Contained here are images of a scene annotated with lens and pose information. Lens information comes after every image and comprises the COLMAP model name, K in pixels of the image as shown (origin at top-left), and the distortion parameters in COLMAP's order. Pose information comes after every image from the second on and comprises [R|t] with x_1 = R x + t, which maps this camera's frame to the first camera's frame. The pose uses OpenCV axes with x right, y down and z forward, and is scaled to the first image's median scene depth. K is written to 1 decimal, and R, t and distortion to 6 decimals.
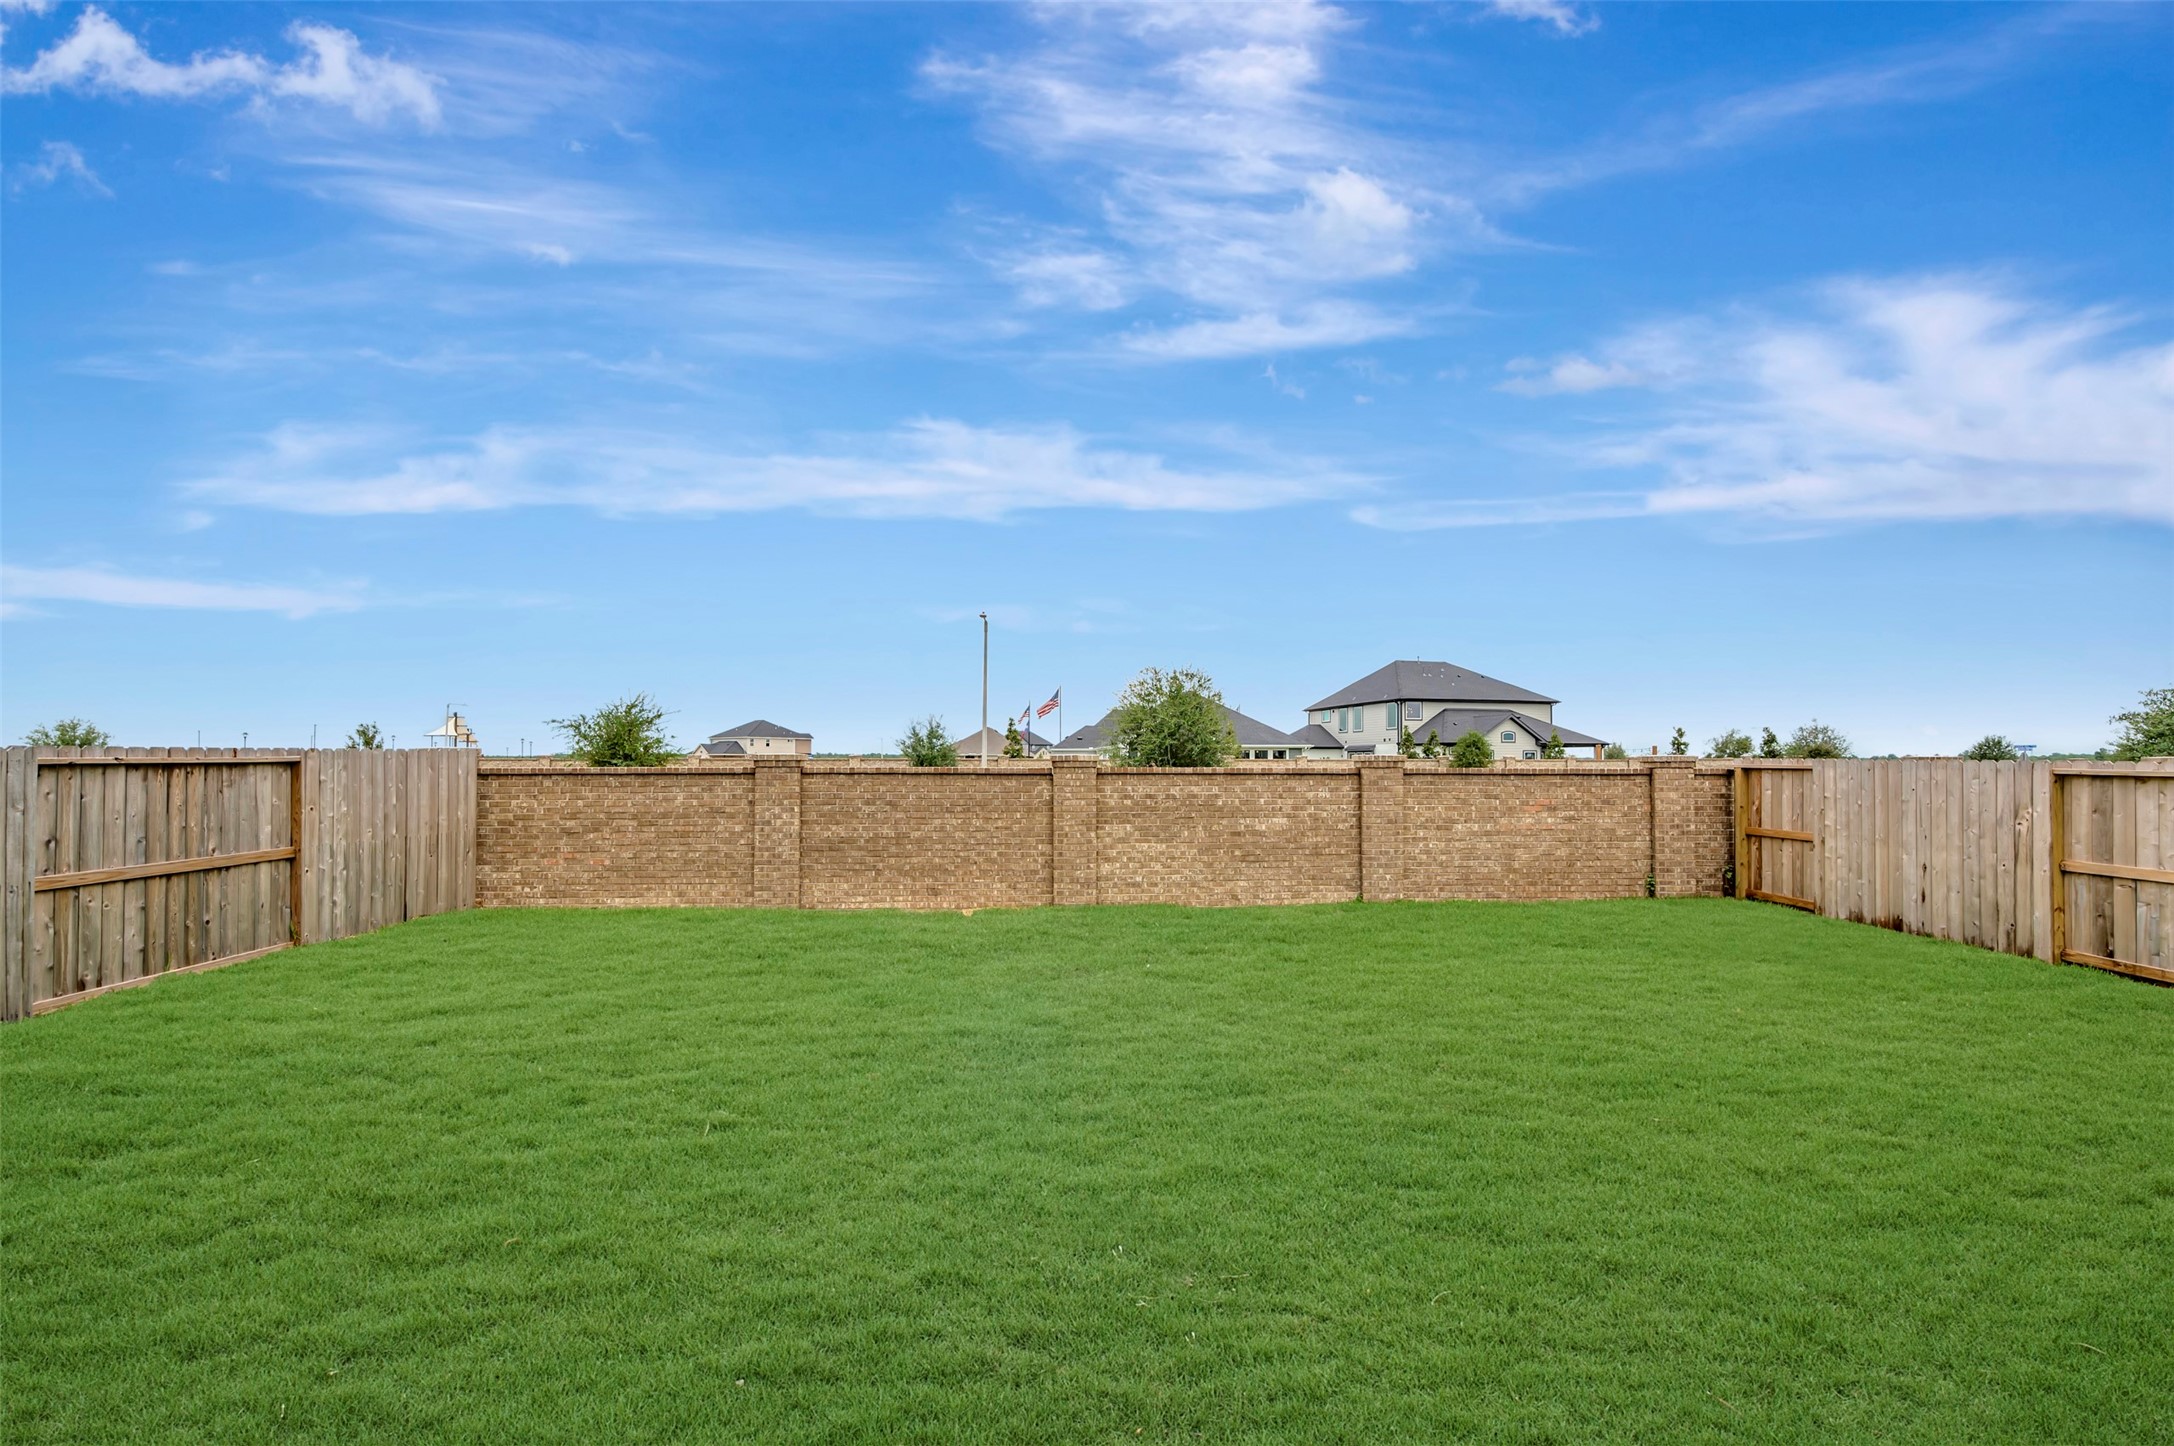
lens RADIAL K [[863.7, 0, 1074.6], [0, 863.7, 753.0], [0, 0, 1]] dist [-0.003024, -0.000135]
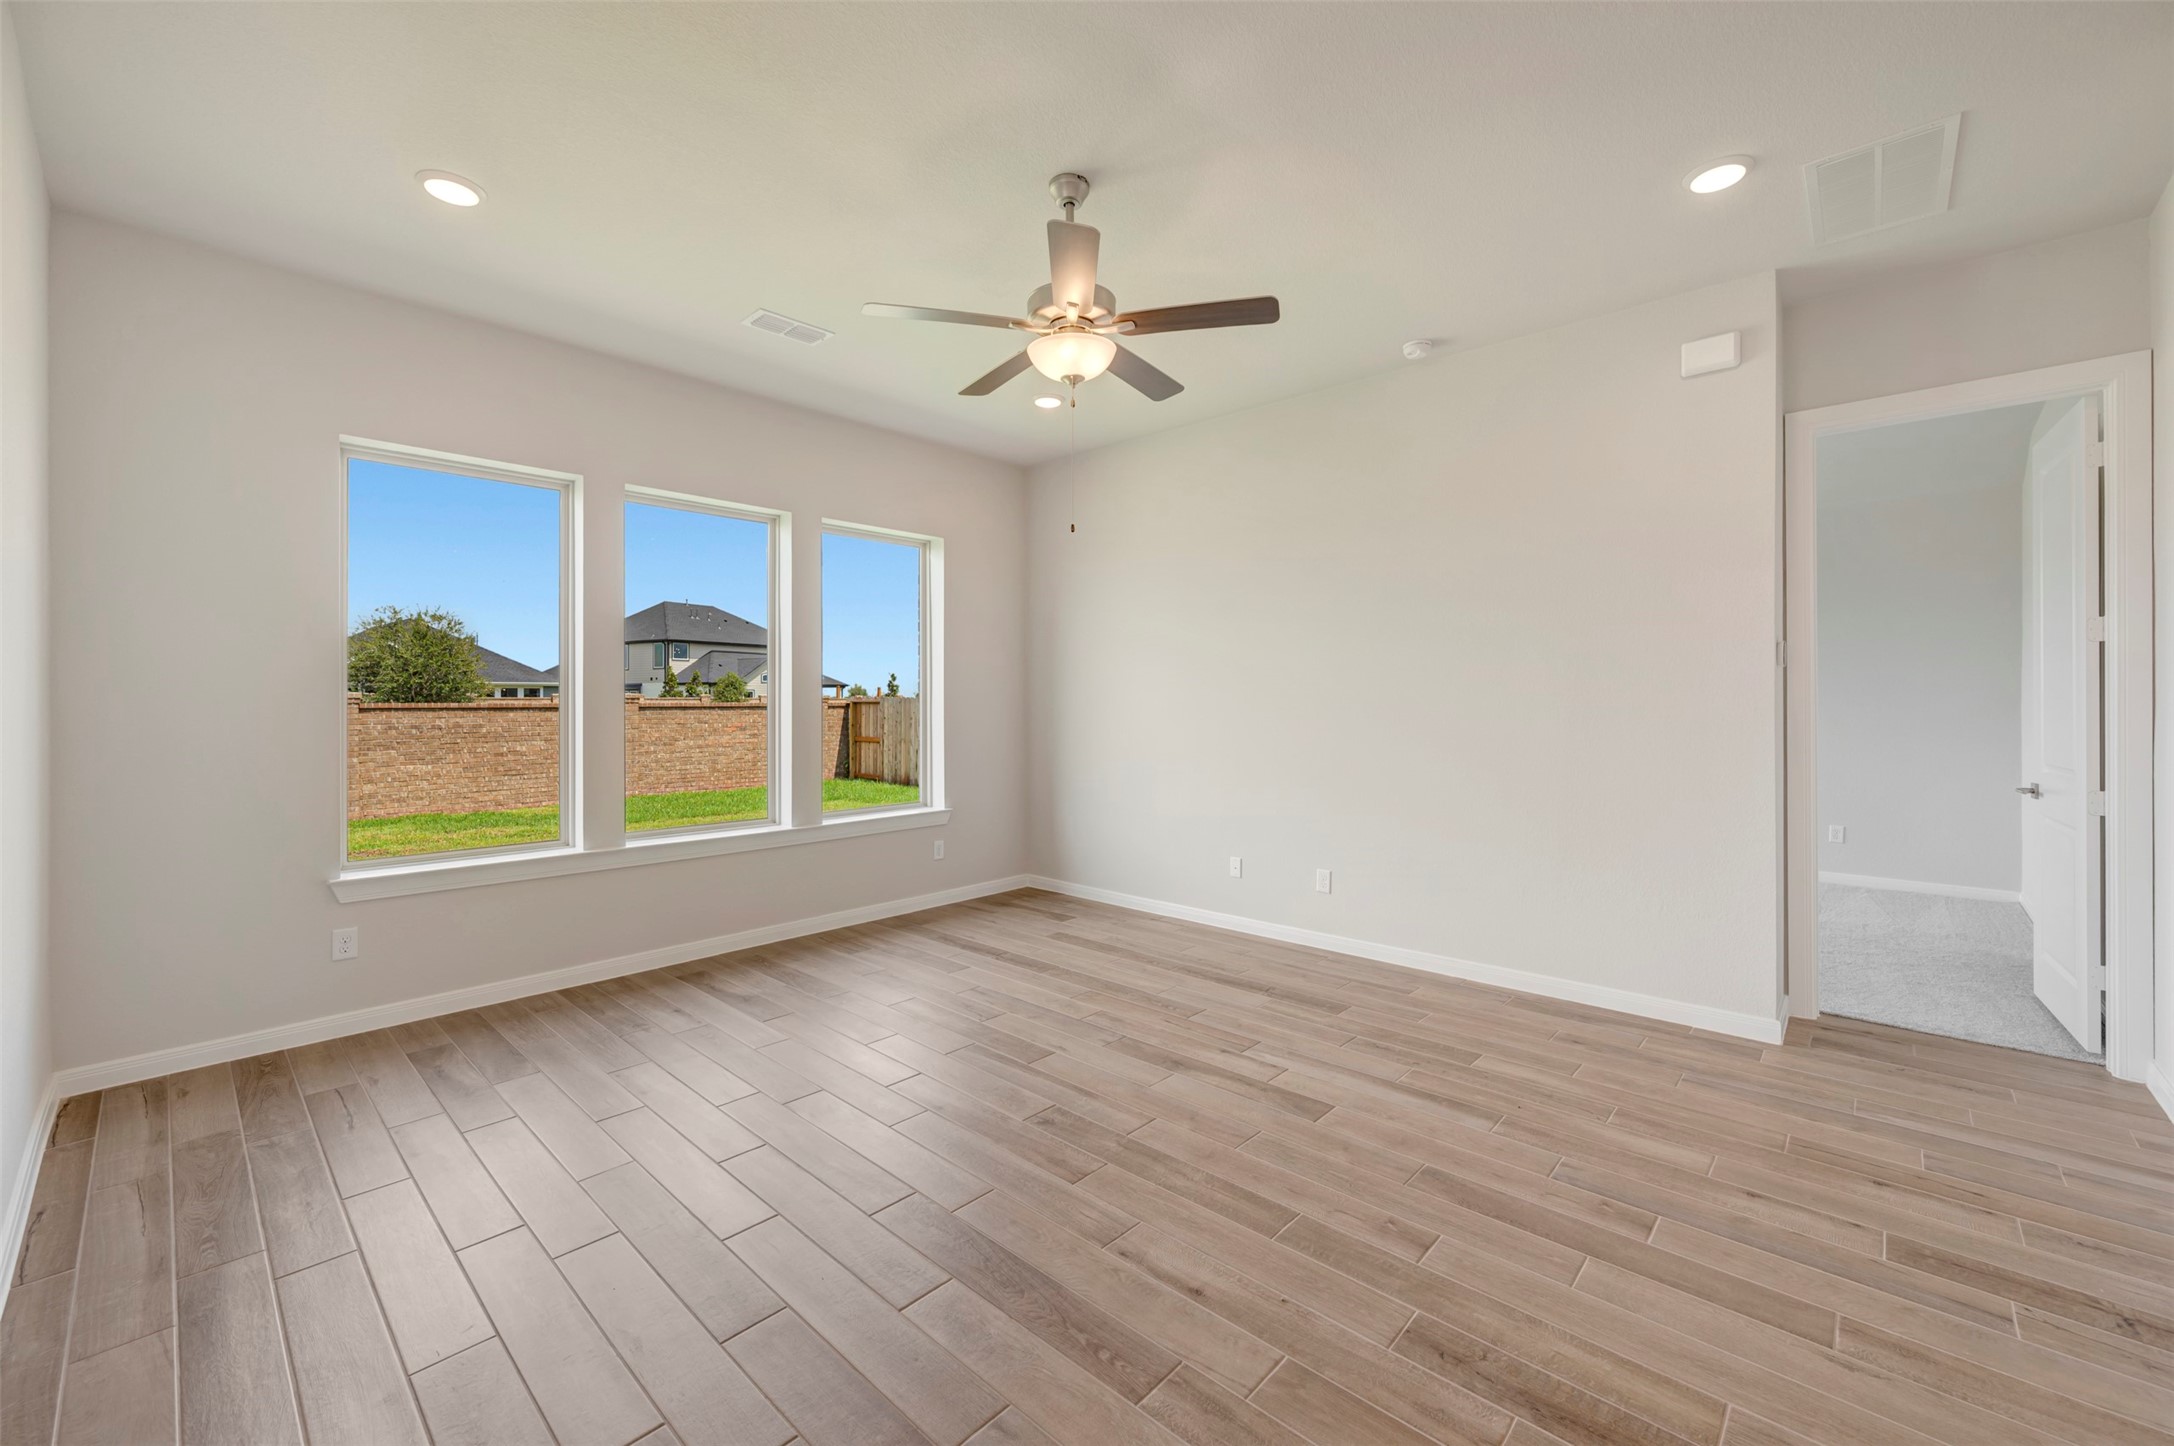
lens RADIAL K [[863.7, 0, 1096.8], [0, 863.7, 682.9], [0, 0, 1]] dist [-0.003024, -0.000135]
pose [[0.685506, 0.012213, 0.727965, -0.136012], [-0.004739, 0.999913, -0.012312, -0.001330], [-0.728052, 0.004991, 0.685504, -0.518144]]
